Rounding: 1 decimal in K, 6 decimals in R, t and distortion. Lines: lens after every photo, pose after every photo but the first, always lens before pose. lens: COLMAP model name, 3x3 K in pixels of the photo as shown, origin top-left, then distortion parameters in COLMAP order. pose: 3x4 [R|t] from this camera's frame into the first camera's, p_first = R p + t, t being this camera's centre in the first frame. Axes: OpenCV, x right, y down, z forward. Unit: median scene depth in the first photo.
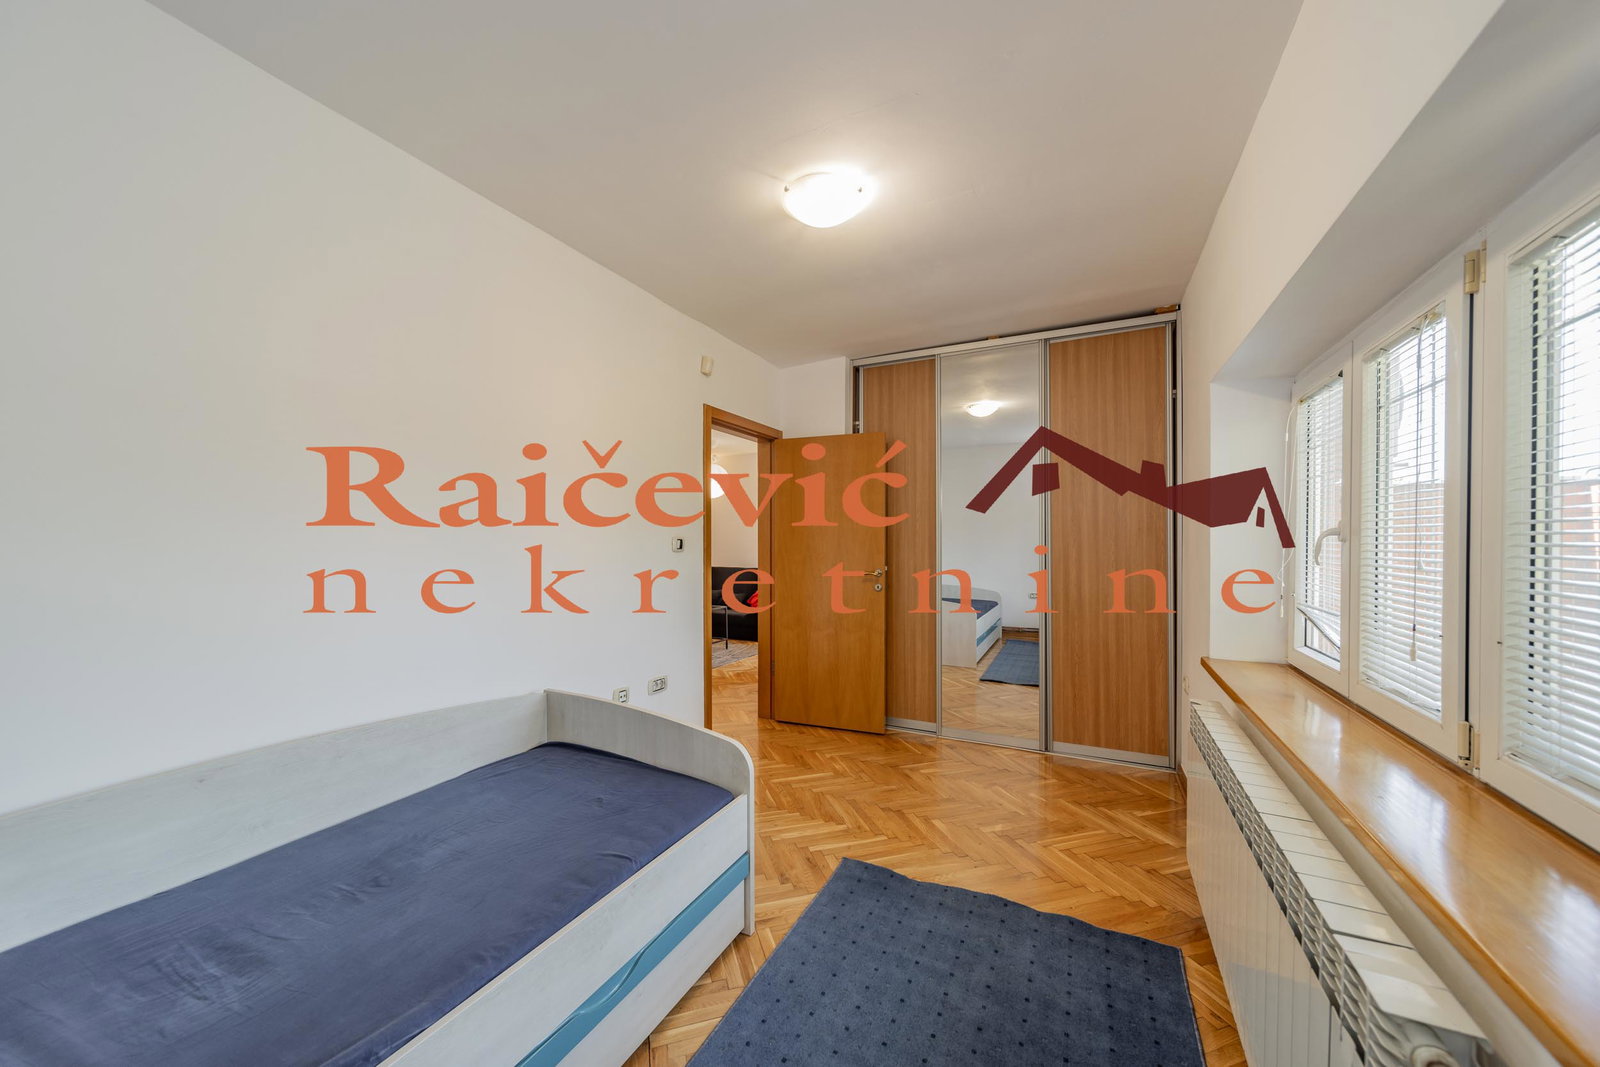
lens RADIAL K [[553.6, 0, 796.8], [0, 553.6, 536.4], [0, 0, 1]] dist [-0.008657, -0.000509]
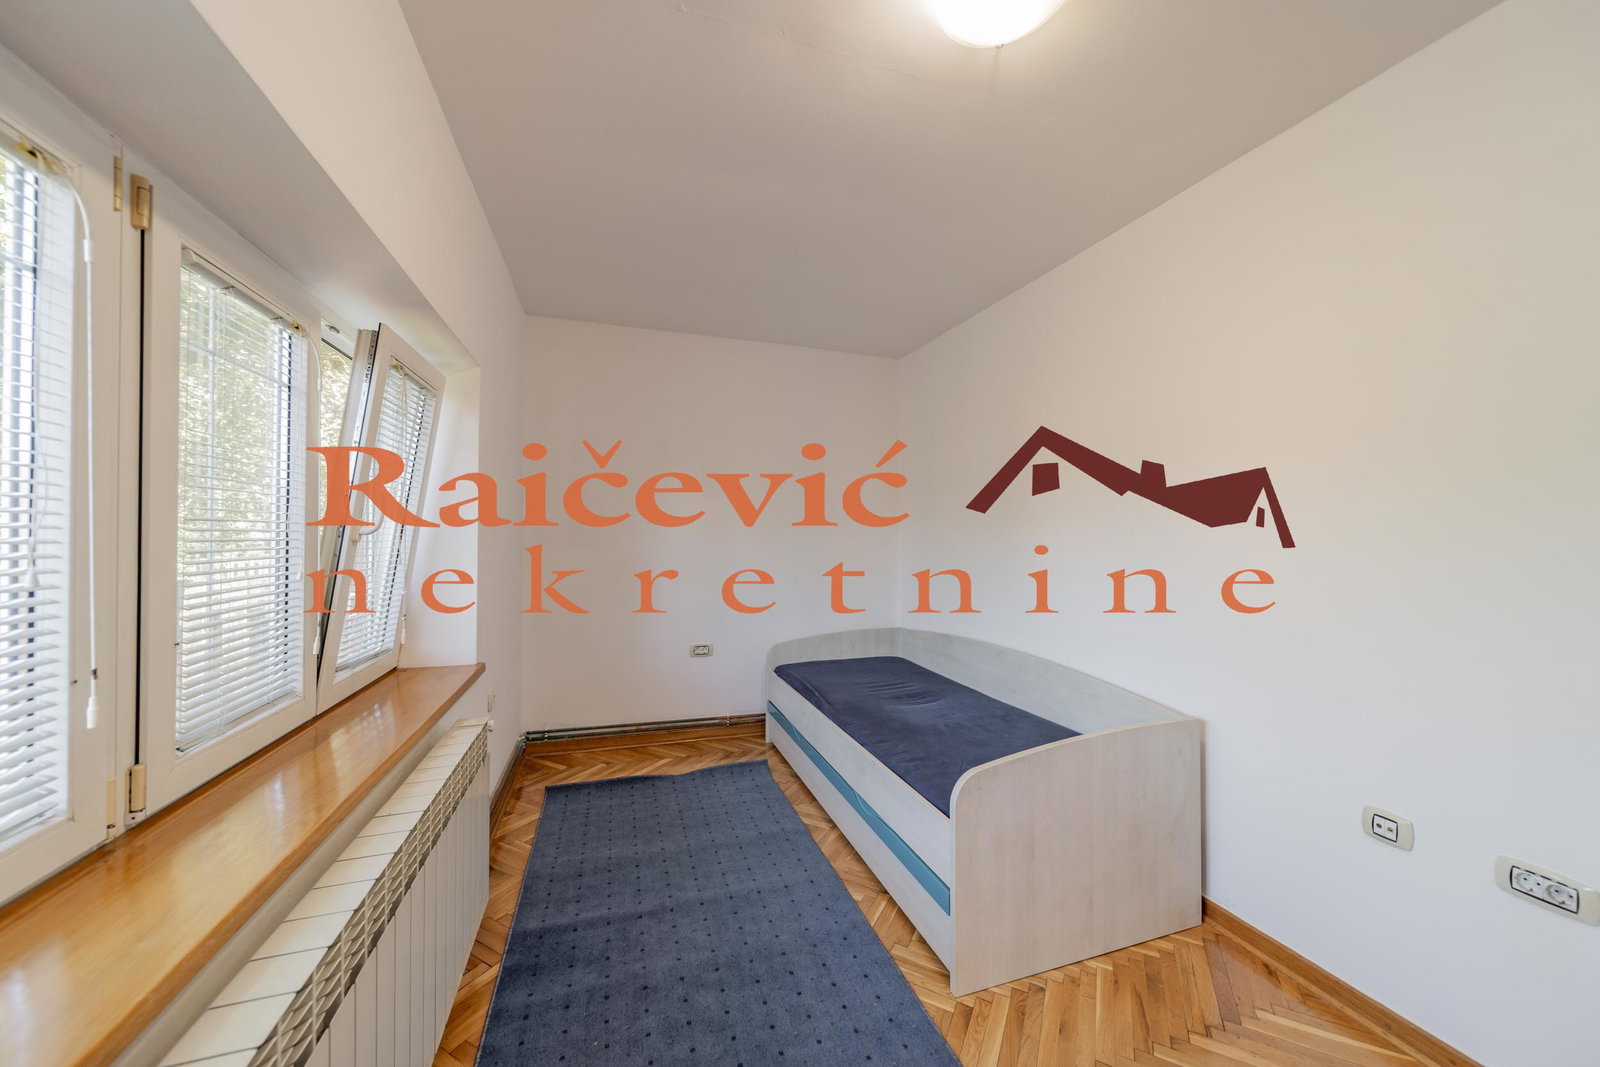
lens RADIAL K [[553.6, 0, 790.2], [0, 553.6, 530.4], [0, 0, 1]] dist [-0.008657, -0.000509]
pose [[-0.701891, -0.008567, -0.712233, 0.823988], [0.009077, 0.999739, -0.020971, 0.016134], [0.712227, -0.021185, -0.701630, 1.654165]]
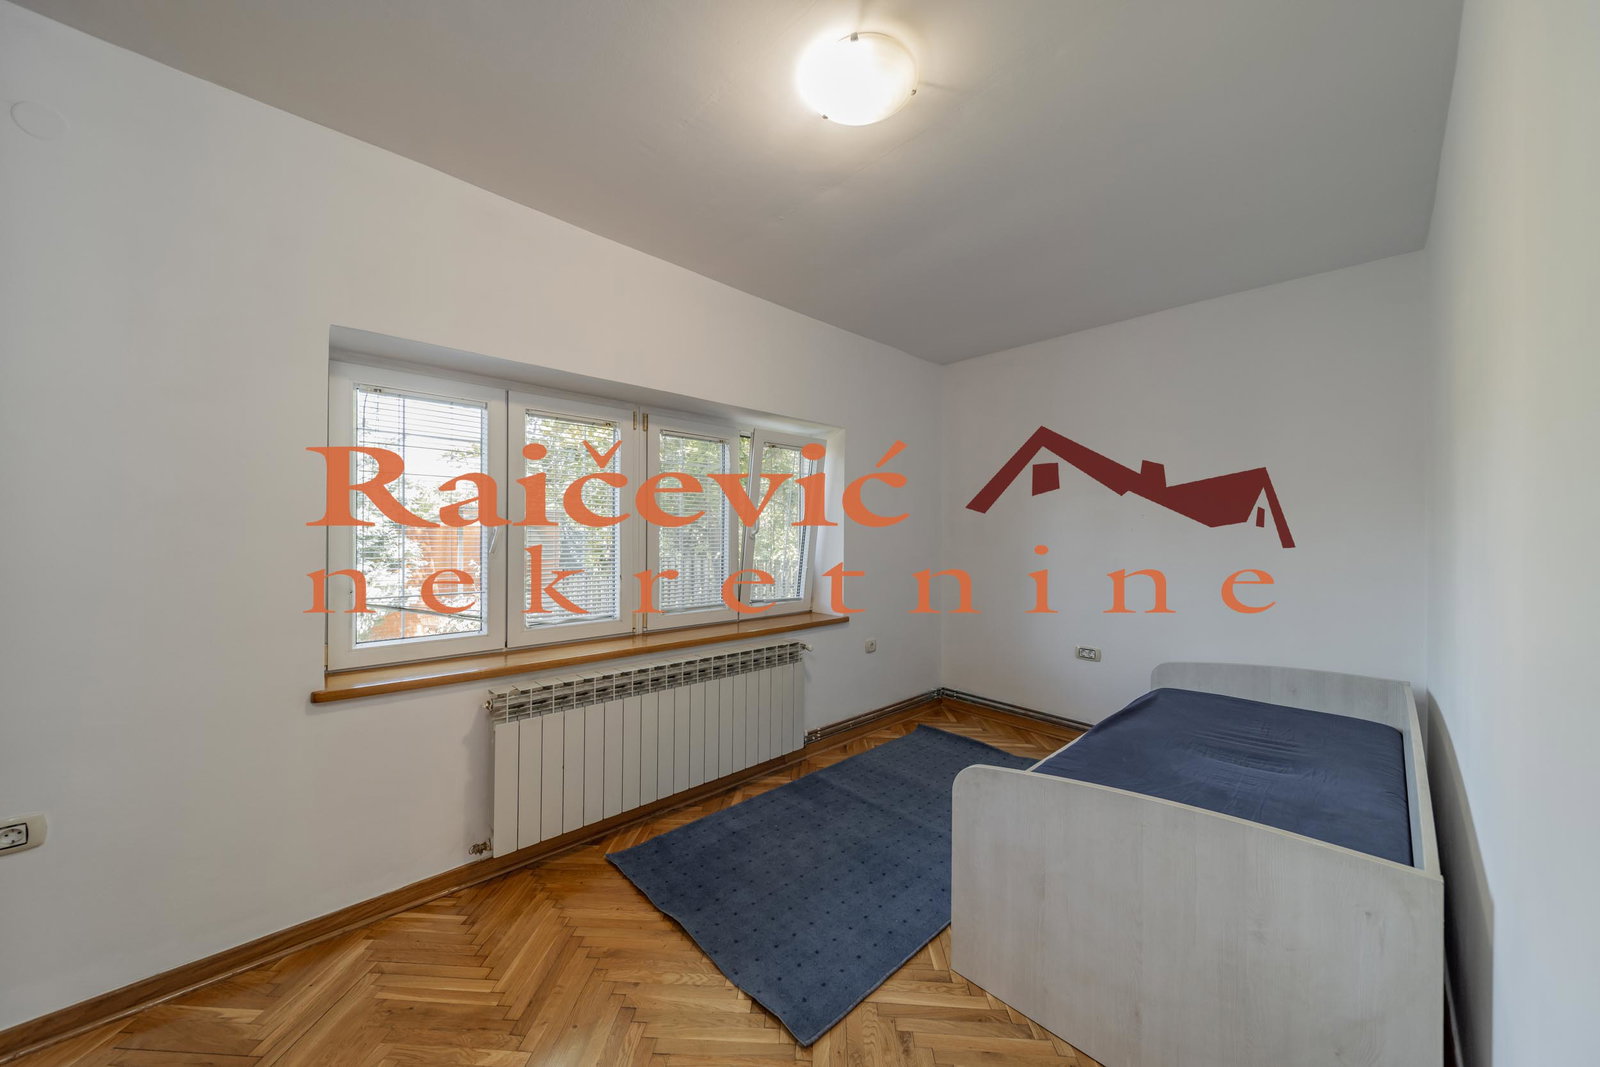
lens RADIAL K [[553.6, 0, 795.1], [0, 553.6, 531.6], [0, 0, 1]] dist [-0.008657, -0.000509]
pose [[-0.945115, -0.001610, 0.326733, -0.152000], [-0.008508, 0.999770, -0.019683, 0.021892], [-0.326626, -0.021382, -0.944912, 2.265556]]
